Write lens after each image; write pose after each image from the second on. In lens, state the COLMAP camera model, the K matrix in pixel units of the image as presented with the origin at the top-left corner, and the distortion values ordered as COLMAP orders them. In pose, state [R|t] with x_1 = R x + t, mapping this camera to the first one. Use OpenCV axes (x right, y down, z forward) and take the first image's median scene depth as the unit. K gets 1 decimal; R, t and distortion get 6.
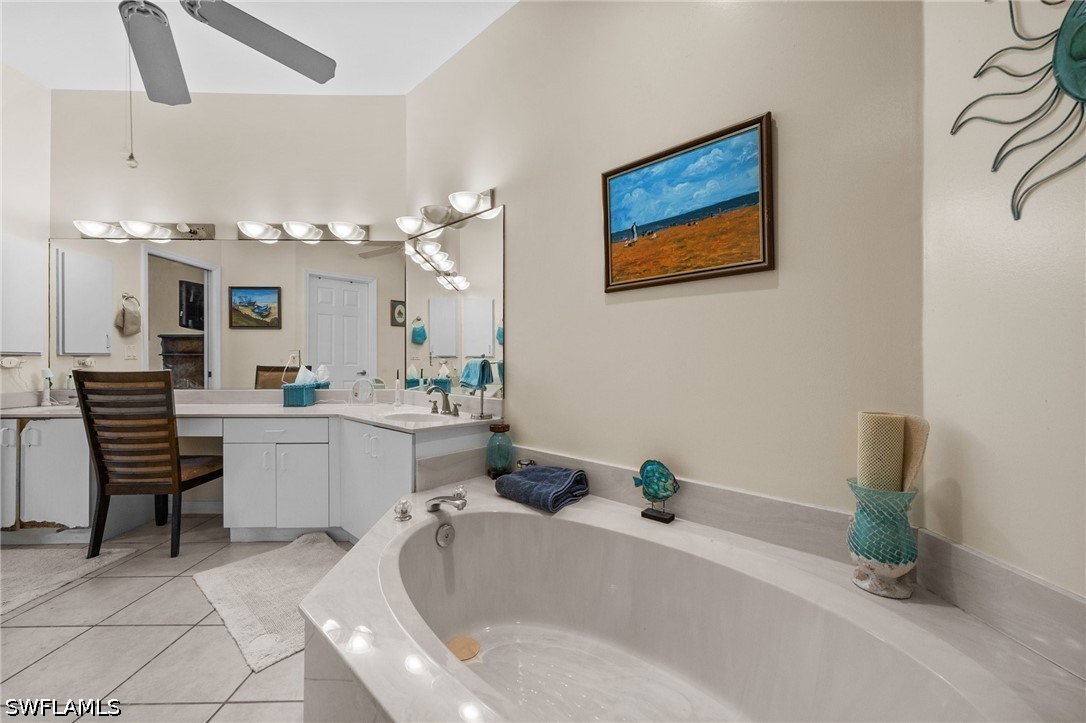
lens RADIAL K [[429.2, 0, 543.4], [0, 429.2, 358.5], [0, 0, 1]] dist [-0.002214, -0.000197]
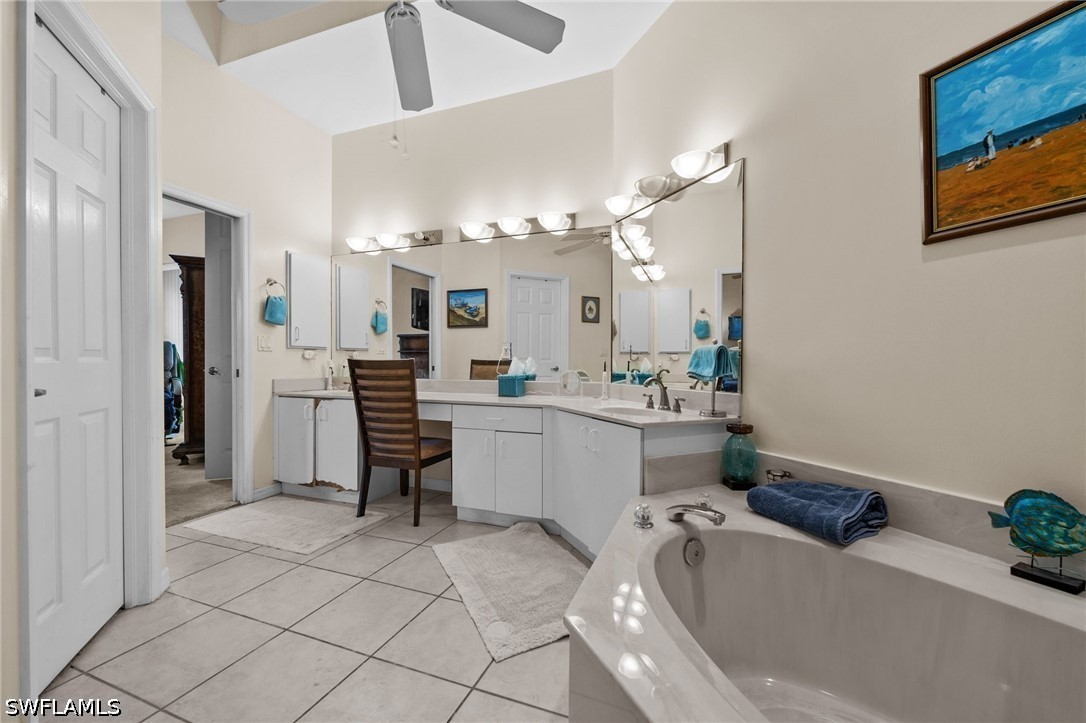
lens RADIAL K [[429.2, 0, 545.8], [0, 429.2, 364.3], [0, 0, 1]] dist [-0.002214, -0.000197]
pose [[0.927068, 0.004503, -0.374867, -0.138936], [-0.001198, 0.999958, 0.009050, 0.031324], [0.374892, -0.007941, 0.927034, 0.096661]]
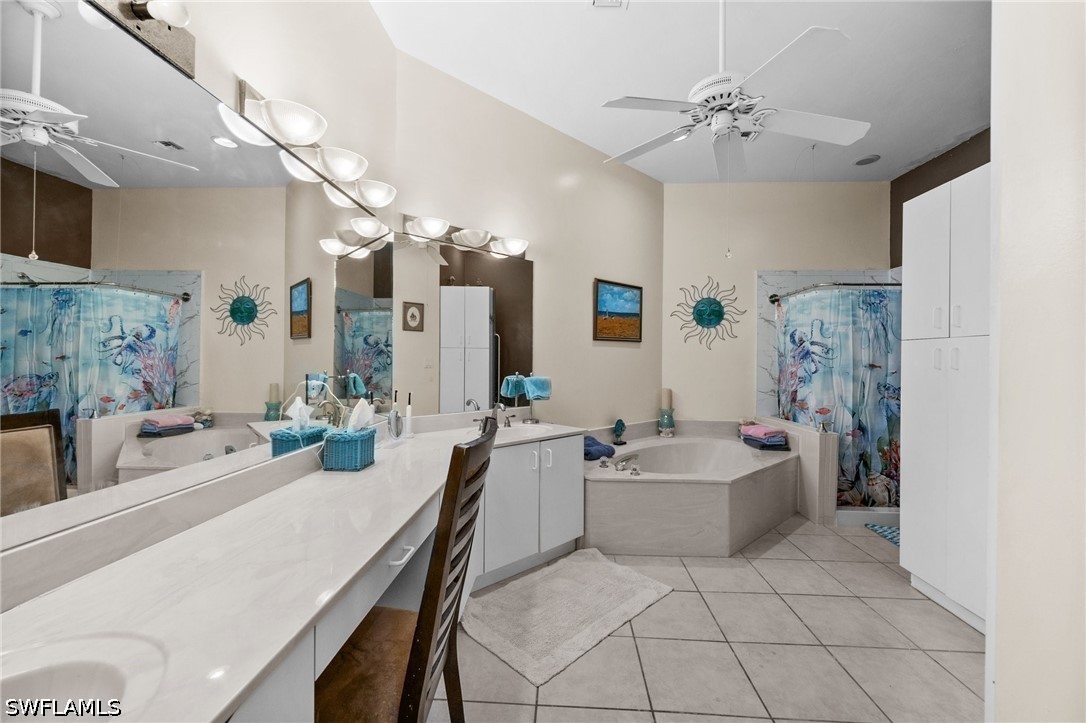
lens RADIAL K [[429.2, 0, 545.6], [0, 429.2, 361.0], [0, 0, 1]] dist [-0.002214, -0.000197]
pose [[0.075590, 0.004599, 0.997128, -1.484717], [-0.006003, 0.999973, -0.004157, -0.042692], [-0.997121, -0.005672, 0.075616, 0.895169]]
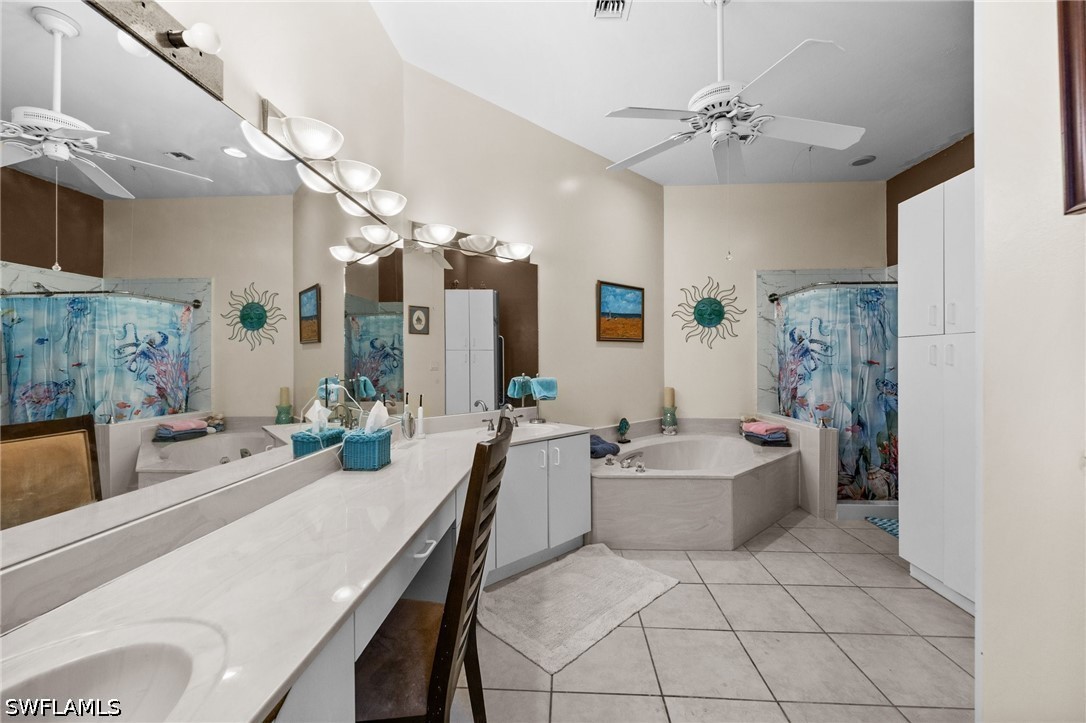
lens RADIAL K [[429.2, 0, 544.2], [0, 429.2, 362.1], [0, 0, 1]] dist [-0.002214, -0.000197]
pose [[0.077658, 0.001876, 0.996978, -1.521565], [0.007483, 0.999969, -0.002464, -0.044897], [-0.996952, 0.007652, 0.077642, 0.913197]]
